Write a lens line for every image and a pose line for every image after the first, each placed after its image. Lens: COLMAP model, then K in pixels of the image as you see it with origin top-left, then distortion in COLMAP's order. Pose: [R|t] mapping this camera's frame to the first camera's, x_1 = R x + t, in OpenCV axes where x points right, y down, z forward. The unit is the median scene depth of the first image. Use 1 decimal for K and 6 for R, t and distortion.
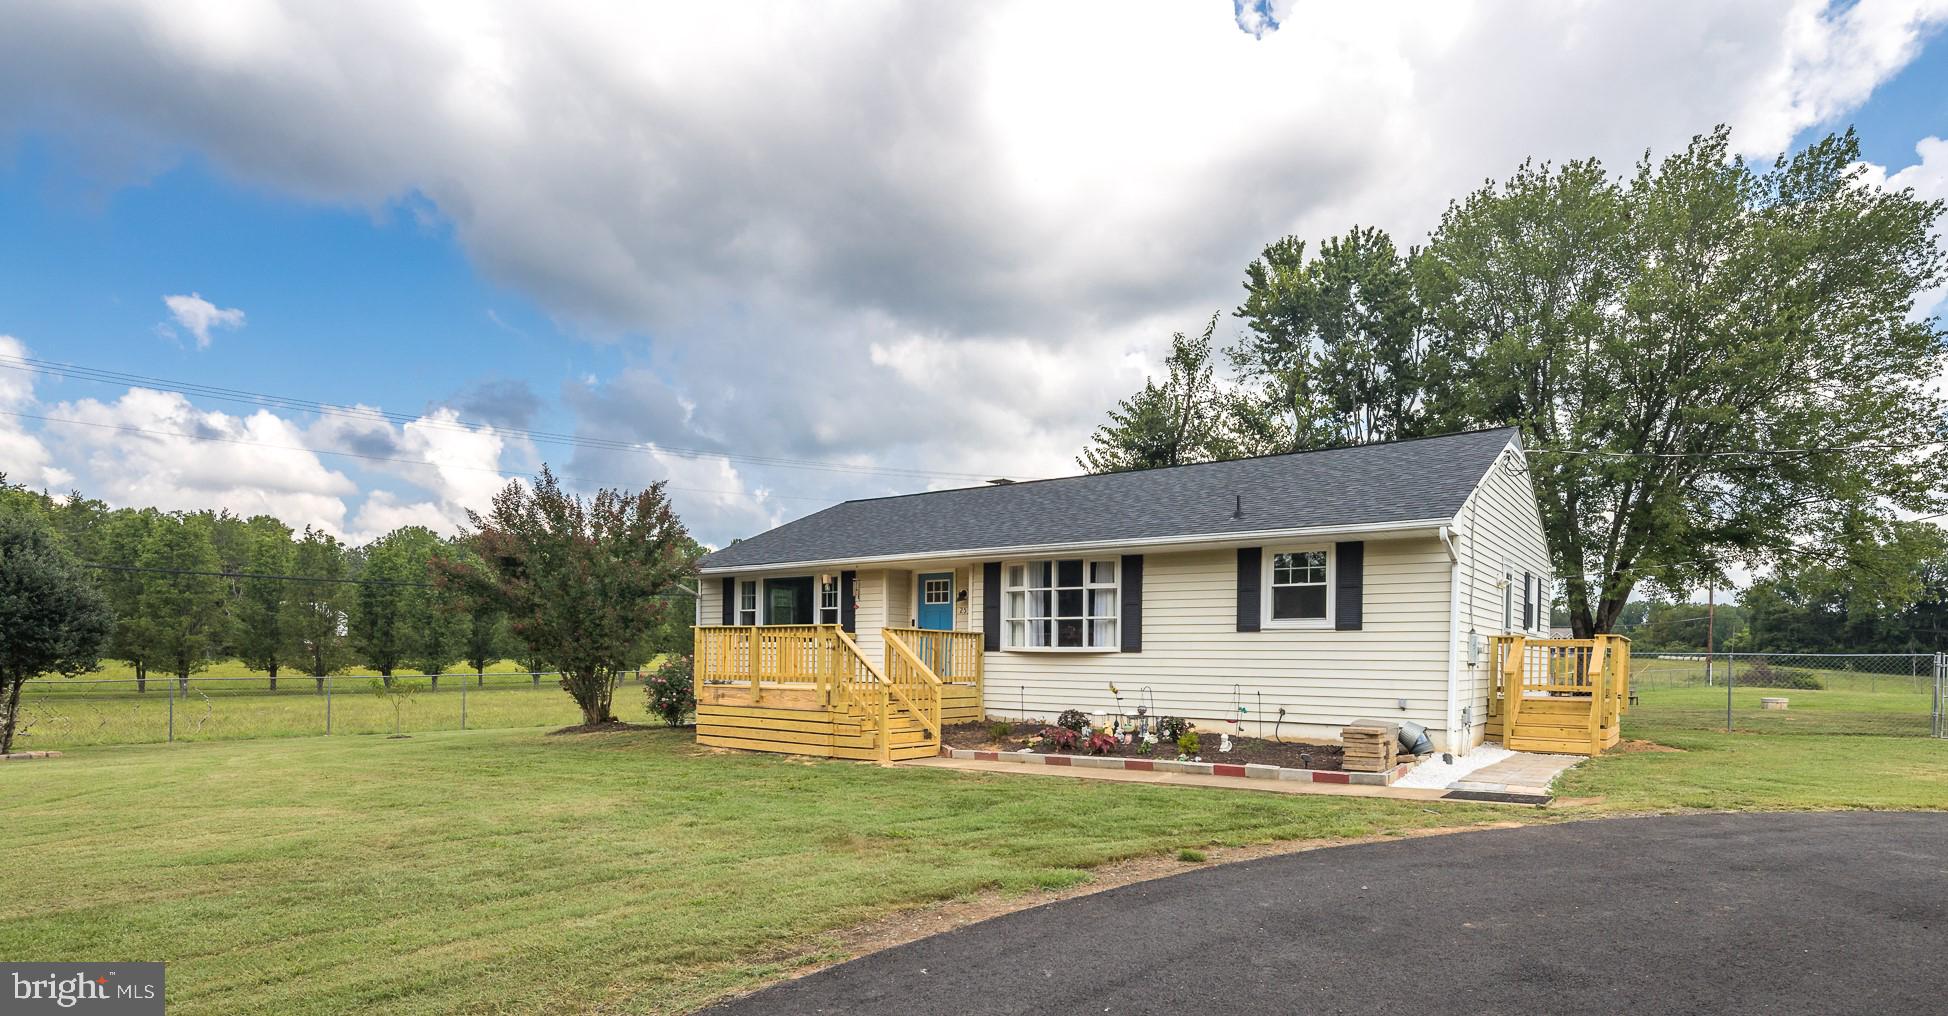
lens RADIAL K [[996.4, 0, 1040.8], [0, 996.4, 676.6], [0, 0, 1]] dist [-0.000802, -0.000574]
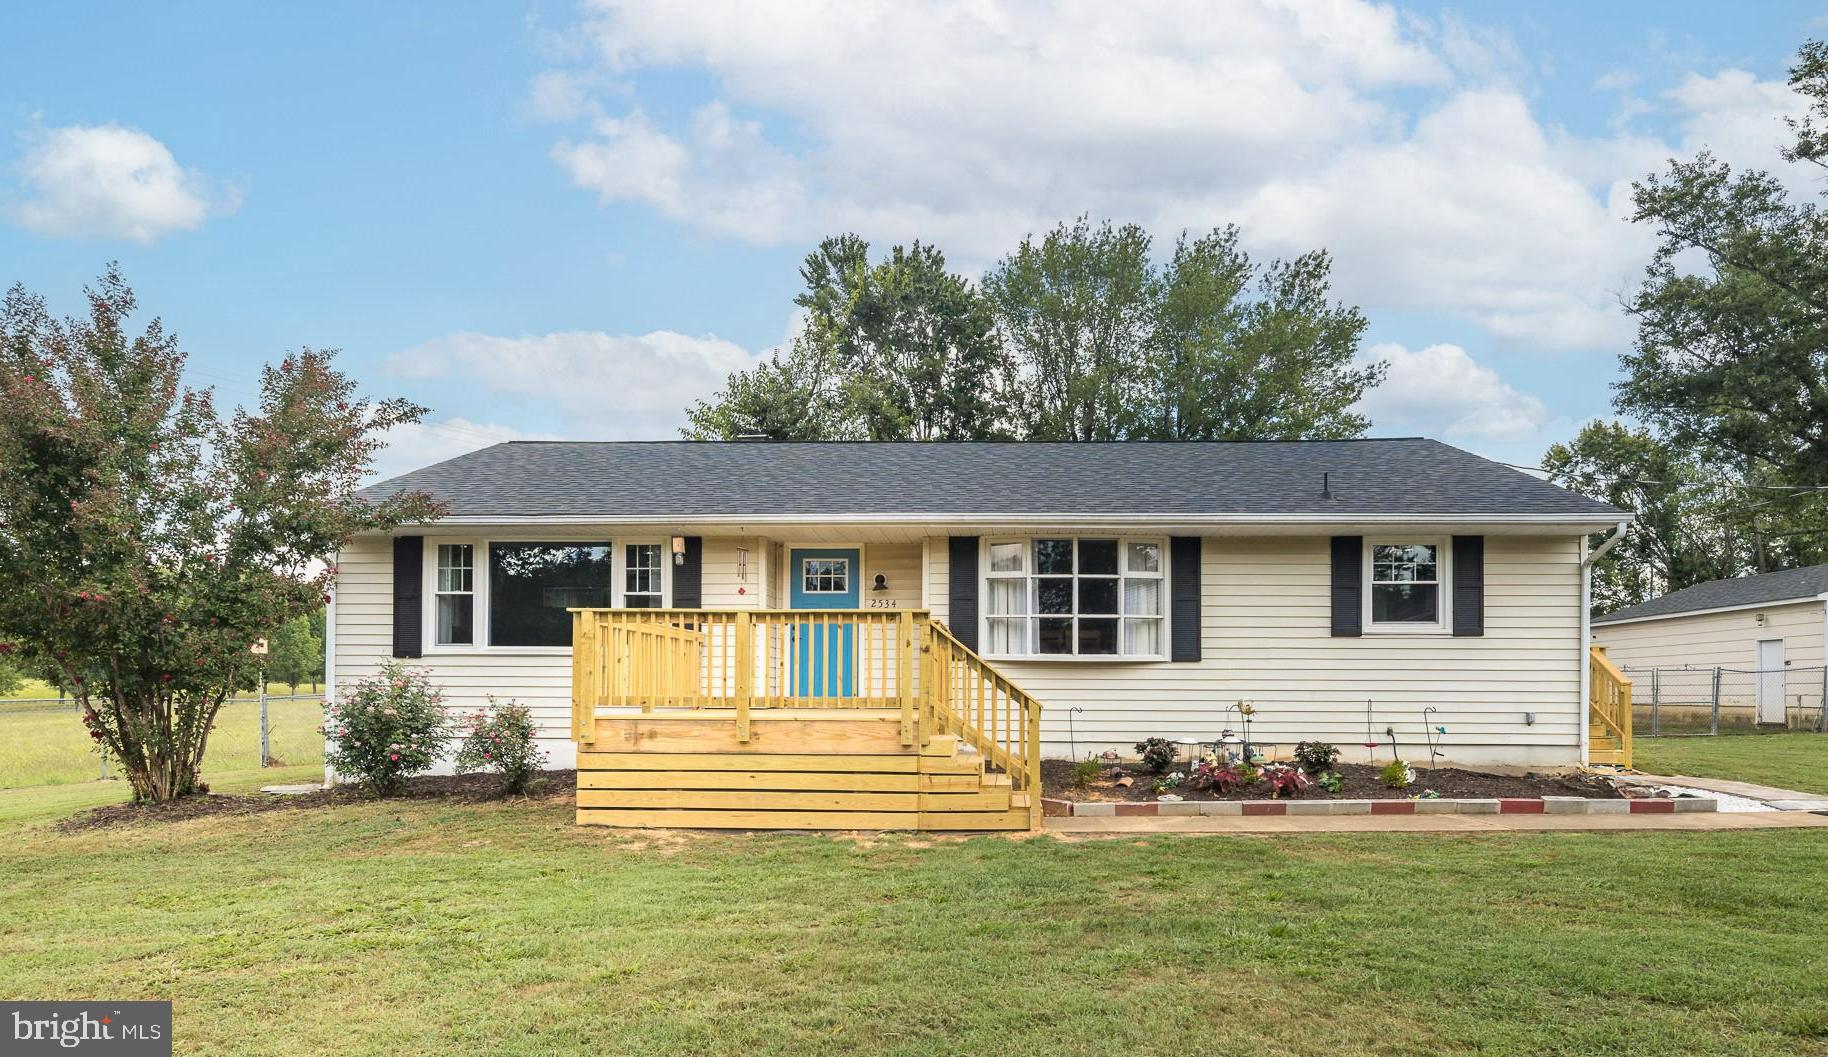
lens RADIAL K [[982.5, 0, 958.6], [0, 982.5, 684.9], [0, 0, 1]] dist [0.004880, 0.001054]
pose [[0.842865, -0.005386, 0.538099, -0.428664], [0.014839, 0.999802, -0.013235, 0.001076], [-0.537921, 0.019140, 0.842778, 0.409510]]
